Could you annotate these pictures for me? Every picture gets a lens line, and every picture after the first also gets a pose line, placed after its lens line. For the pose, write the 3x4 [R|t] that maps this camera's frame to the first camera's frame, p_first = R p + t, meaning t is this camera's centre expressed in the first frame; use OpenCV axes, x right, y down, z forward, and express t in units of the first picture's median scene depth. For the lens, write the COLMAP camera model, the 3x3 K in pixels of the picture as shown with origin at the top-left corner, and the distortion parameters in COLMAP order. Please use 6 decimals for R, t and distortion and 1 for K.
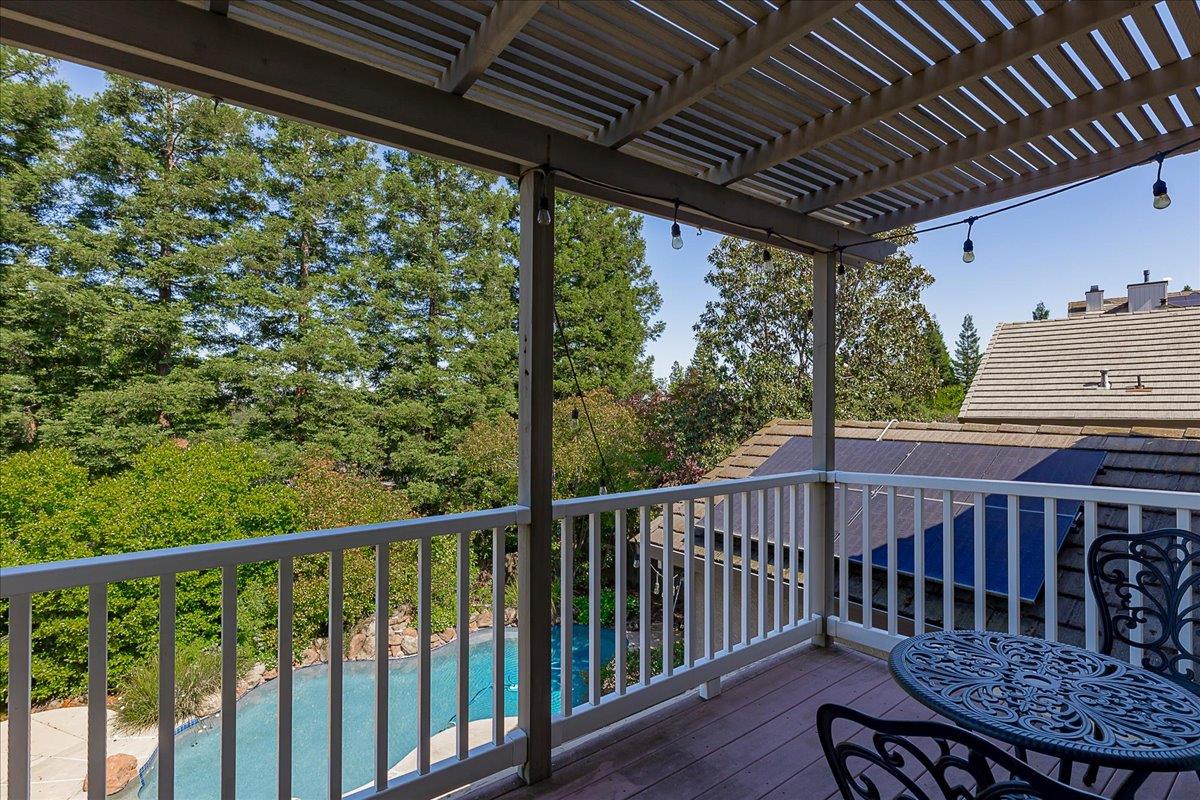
lens RADIAL K [[580.0, 0, 602.8], [0, 580.0, 402.3], [0, 0, 1]] dist [-0.000029, -0.000065]
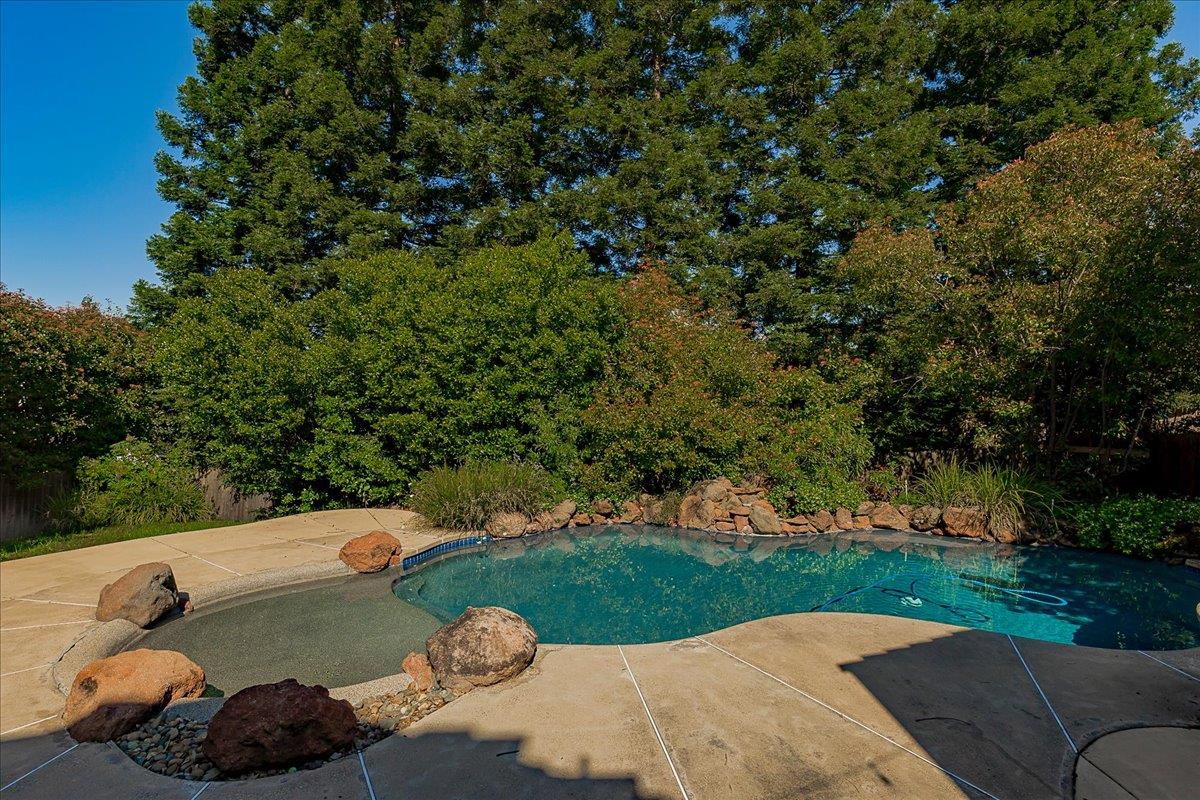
lens RADIAL K [[580.0, 0, 603.5], [0, 580.0, 399.2], [0, 0, 1]] dist [-0.000029, -0.000065]
pose [[0.809447, 0.003136, -0.587185, -0.094873], [-0.013023, 0.999836, -0.012612, 0.296226], [0.587049, 0.017855, 0.809355, 0.366263]]
